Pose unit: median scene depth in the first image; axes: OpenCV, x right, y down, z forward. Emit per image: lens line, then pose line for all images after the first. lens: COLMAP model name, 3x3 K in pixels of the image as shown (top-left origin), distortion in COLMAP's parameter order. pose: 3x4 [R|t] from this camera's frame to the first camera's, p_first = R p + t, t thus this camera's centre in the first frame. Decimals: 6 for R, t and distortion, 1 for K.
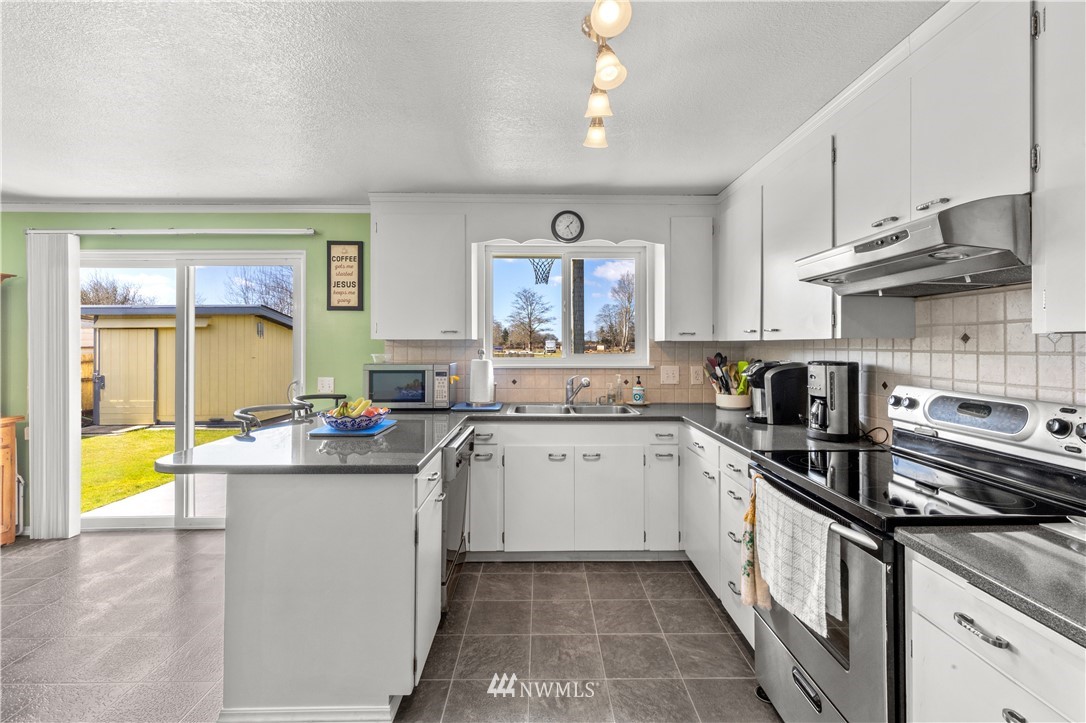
lens RADIAL K [[494.4, 0, 559.0], [0, 494.4, 343.8], [0, 0, 1]] dist [0.008312, -0.001929]
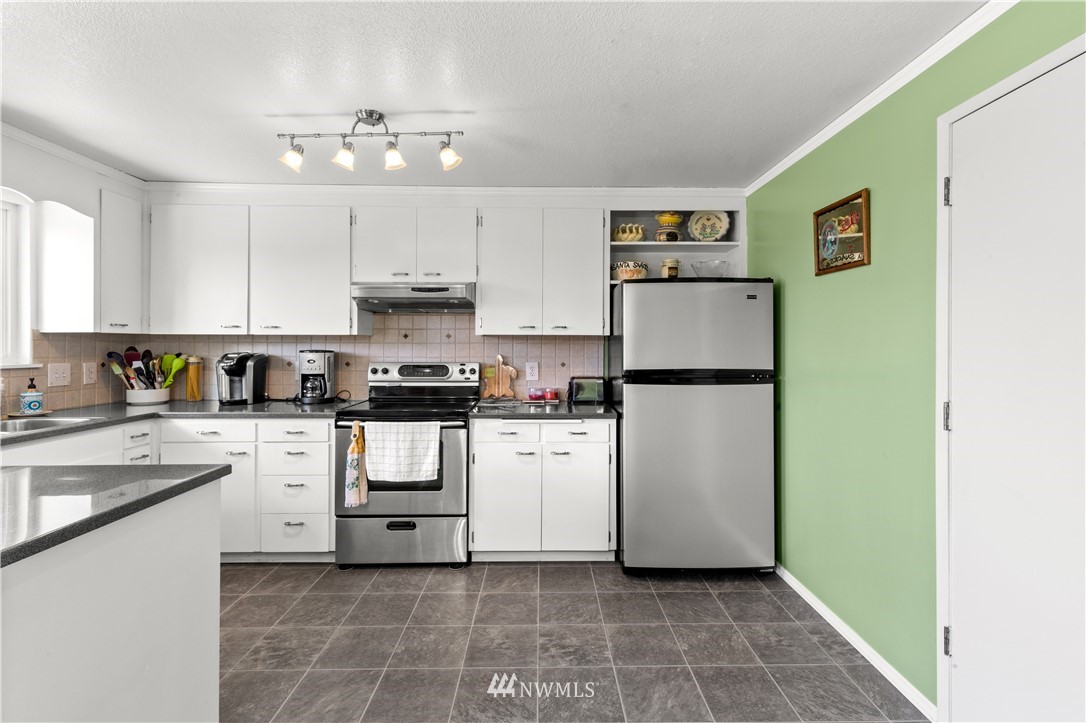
lens RADIAL K [[494.4, 0, 551.9], [0, 494.4, 343.3], [0, 0, 1]] dist [0.008312, -0.001929]
pose [[-0.001224, 0.003188, 0.999994, -0.616827], [-0.005081, 0.999982, -0.003194, 0.011071], [-0.999986, -0.005085, -0.001208, 0.208521]]
